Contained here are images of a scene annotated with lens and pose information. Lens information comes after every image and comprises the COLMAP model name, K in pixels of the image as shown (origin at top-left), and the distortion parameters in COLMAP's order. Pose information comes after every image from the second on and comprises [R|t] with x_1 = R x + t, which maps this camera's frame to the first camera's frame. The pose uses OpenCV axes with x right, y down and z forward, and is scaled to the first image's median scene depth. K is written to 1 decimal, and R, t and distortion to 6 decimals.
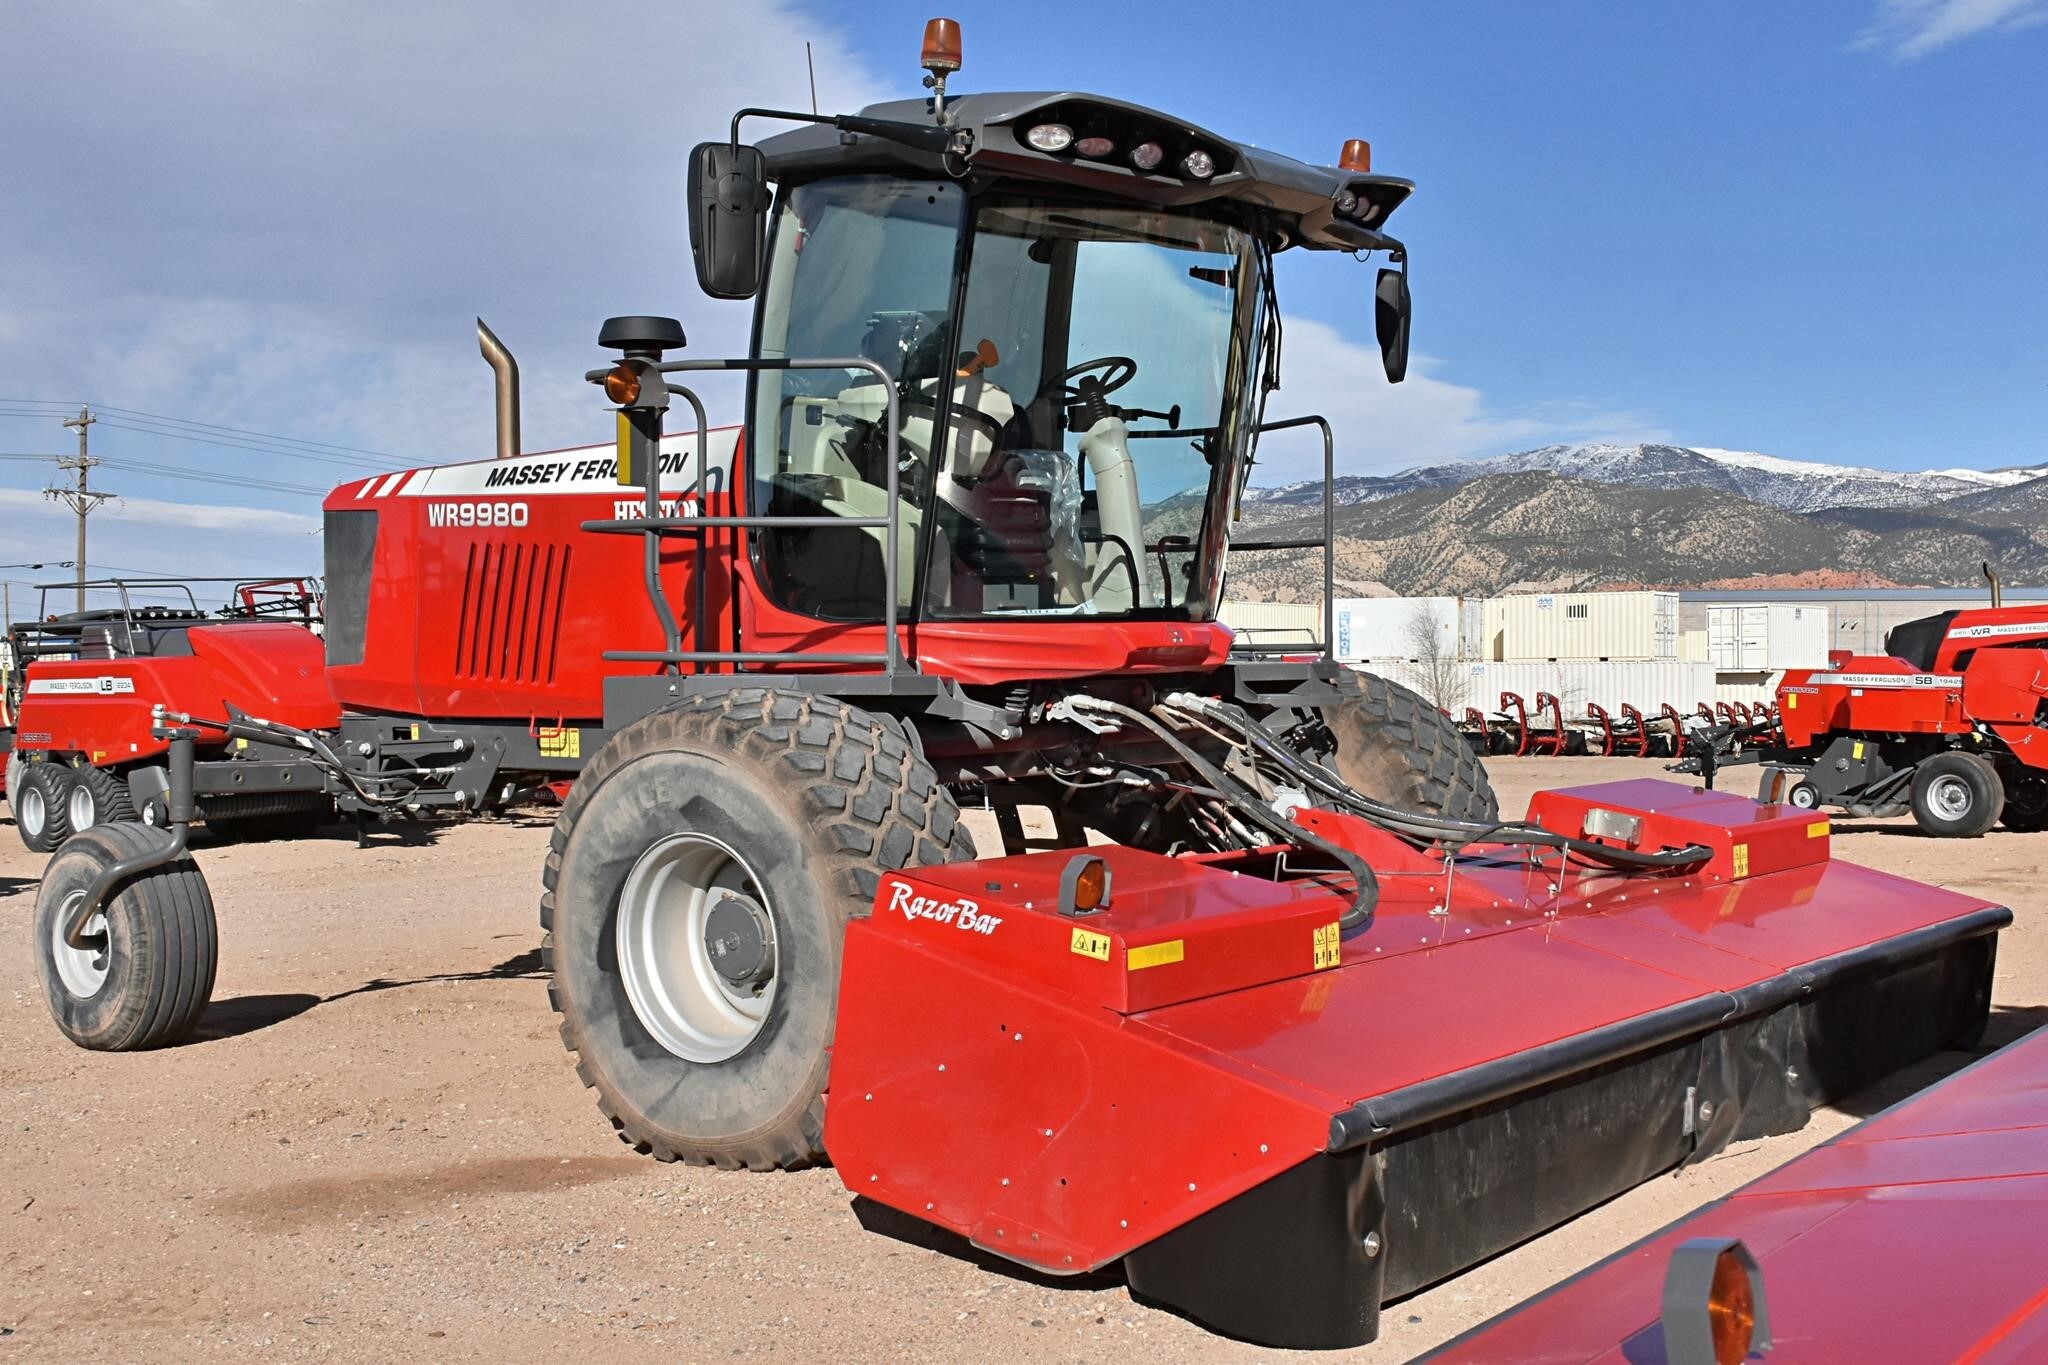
lens RADIAL K [[2323.9, 0, 1016.9], [0, 2323.9, 649.1], [0, 0, 1]] dist [-0.012858, -0.017715]
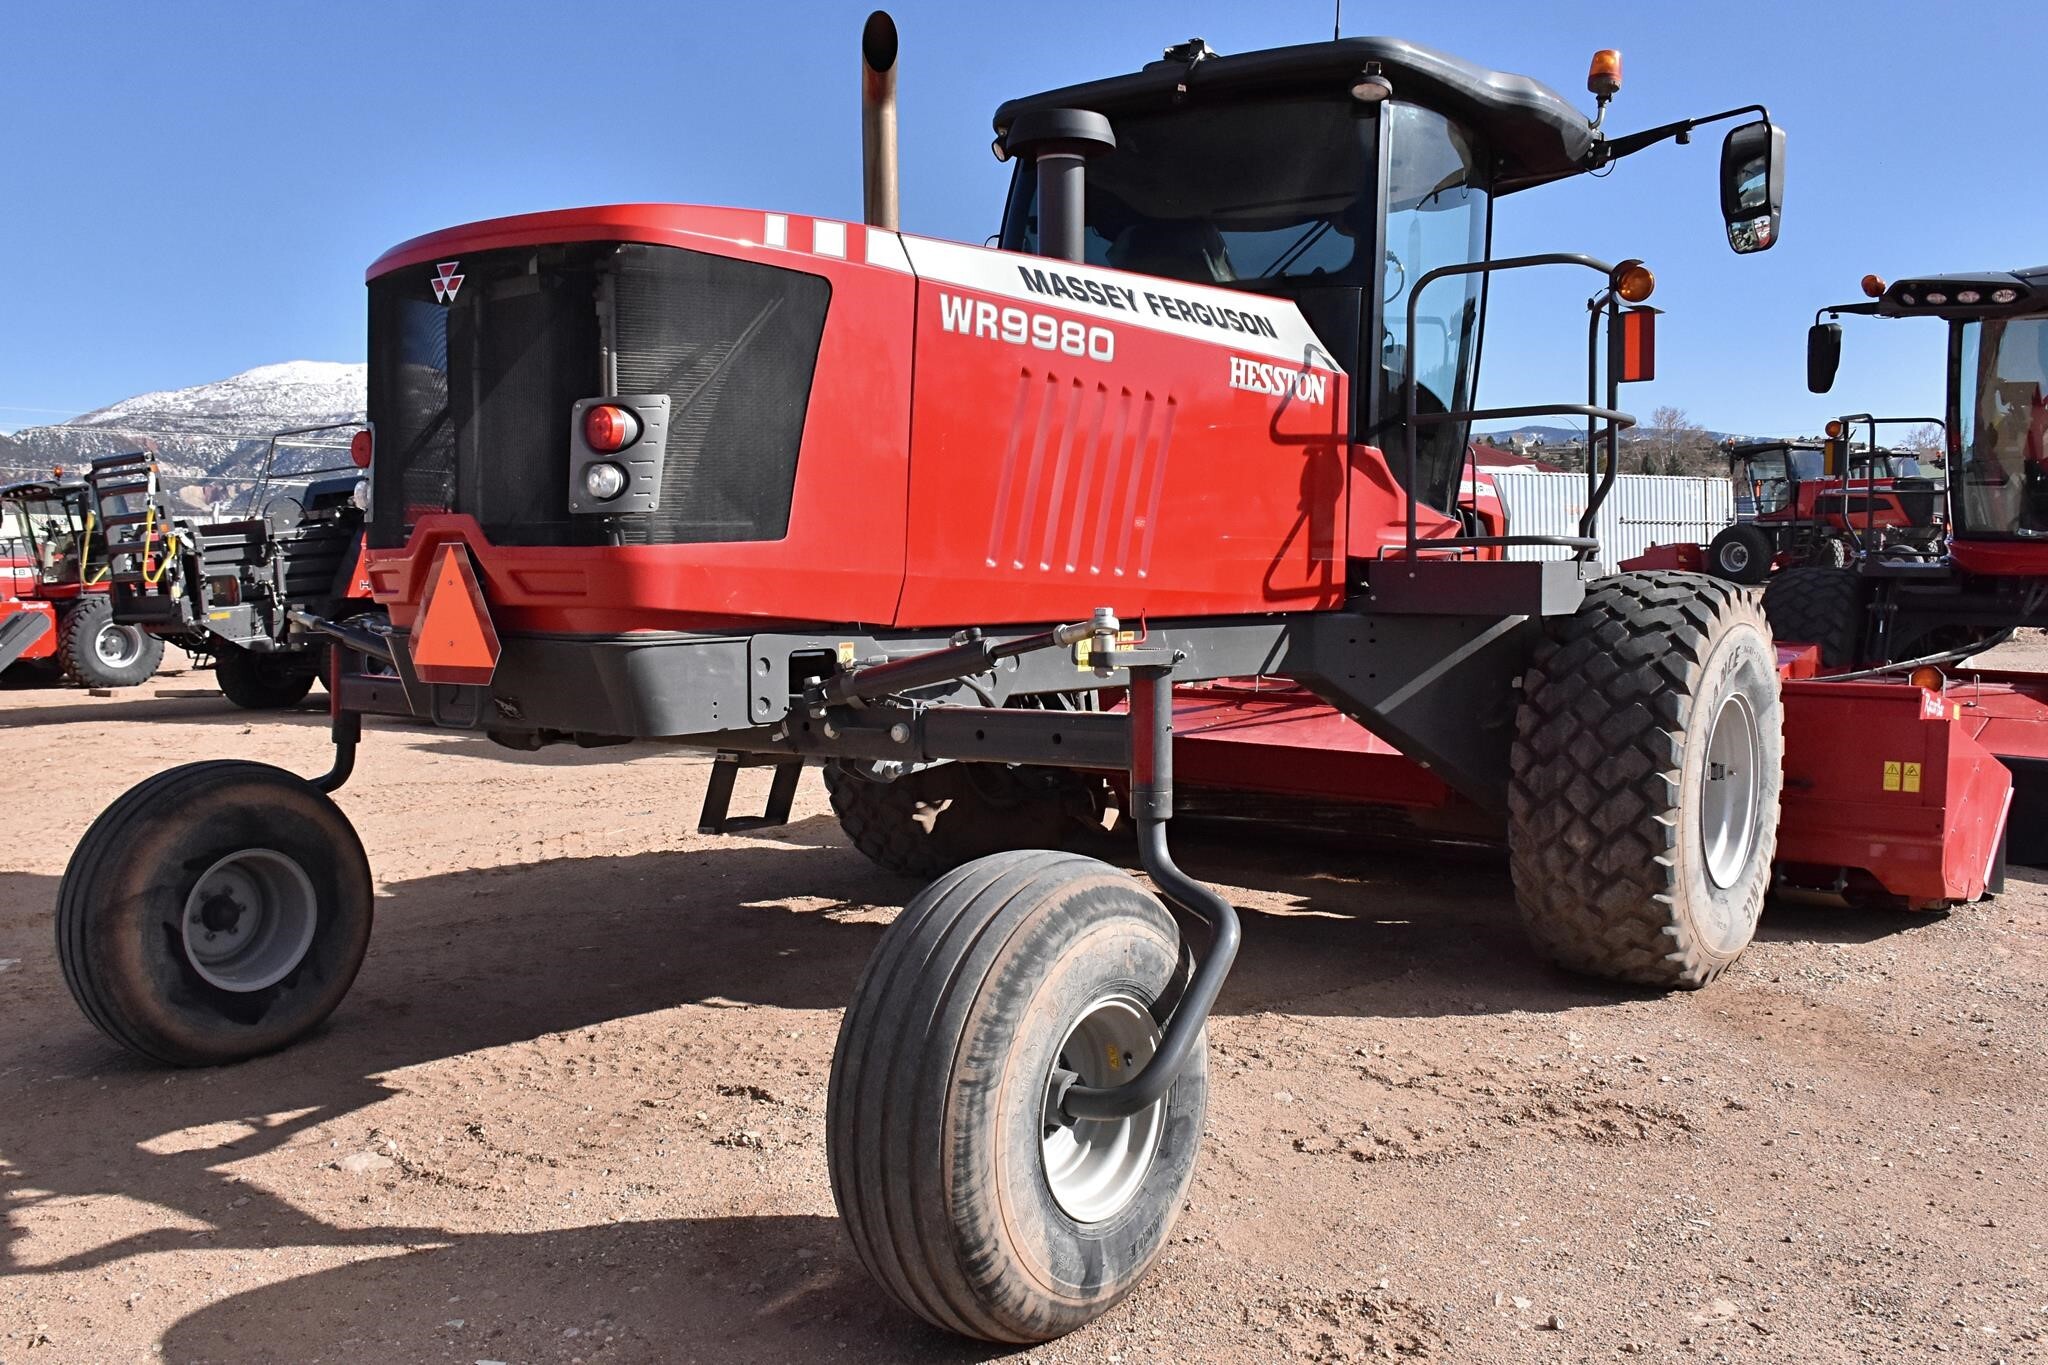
lens RADIAL K [[1837.5, 0, 961.8], [0, 1837.5, 613.8], [0, 0, 1]] dist [-0.013943, -0.012858]
pose [[-0.012475, -0.012790, 0.999840, -1.026021], [0.000422, 0.999918, 0.012796, 0.025678], [-0.999922, 0.000581, -0.012468, 1.353984]]
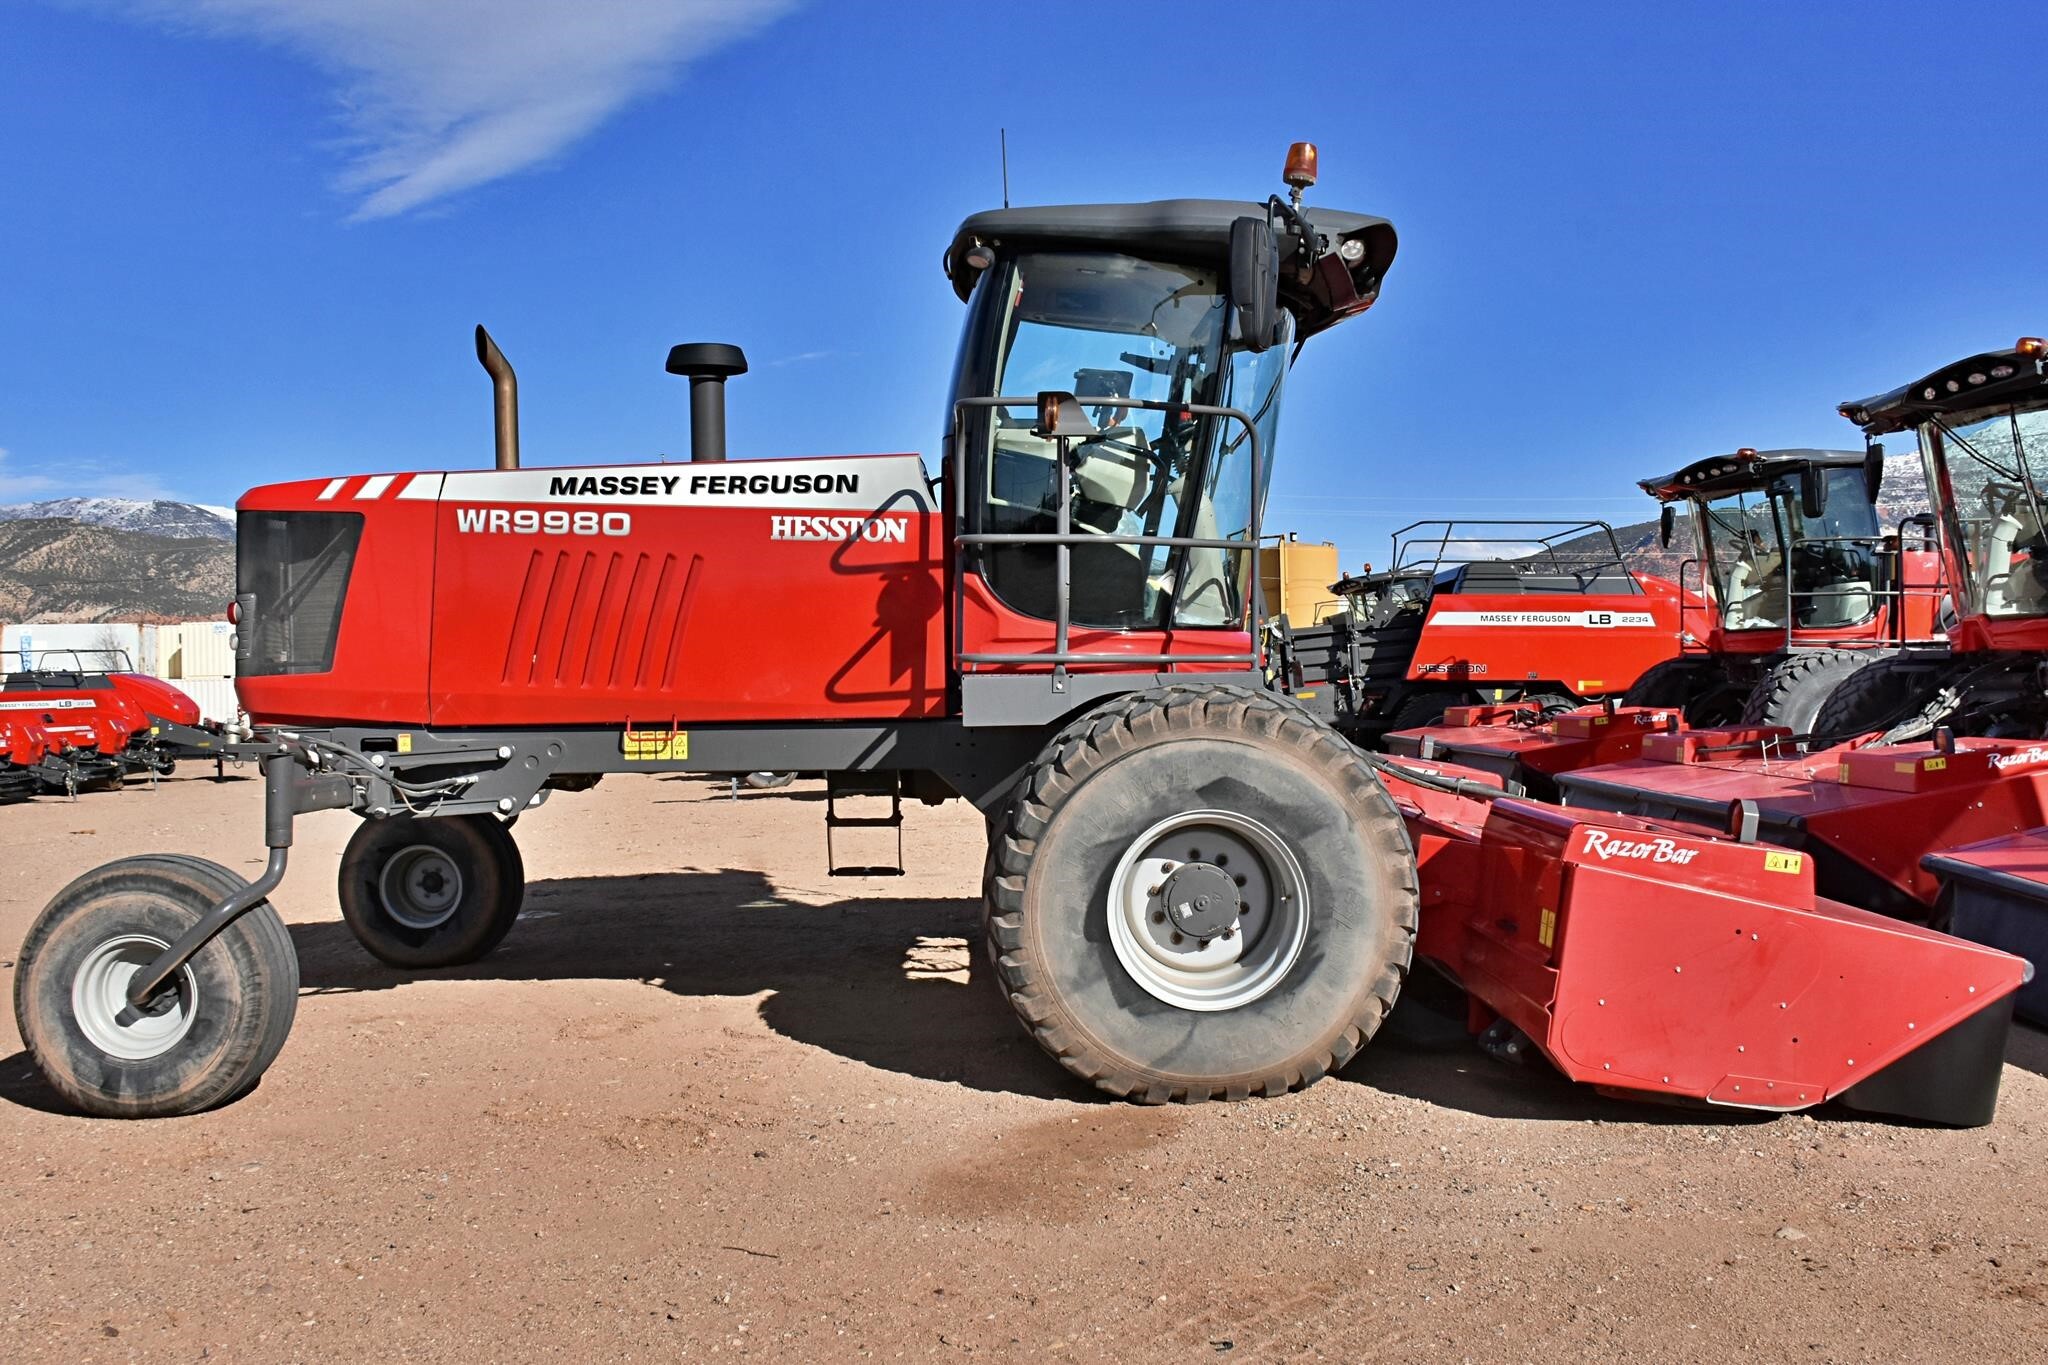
lens RADIAL K [[1837.5, 0, 961.8], [0, 1837.5, 613.8], [0, 0, 1]] dist [-0.013943, -0.012858]
pose [[0.782340, 0.011841, 0.622739, -0.771287], [0.006560, 0.999607, -0.027248, 0.006023], [-0.622817, 0.025403, 0.781955, 0.351311]]
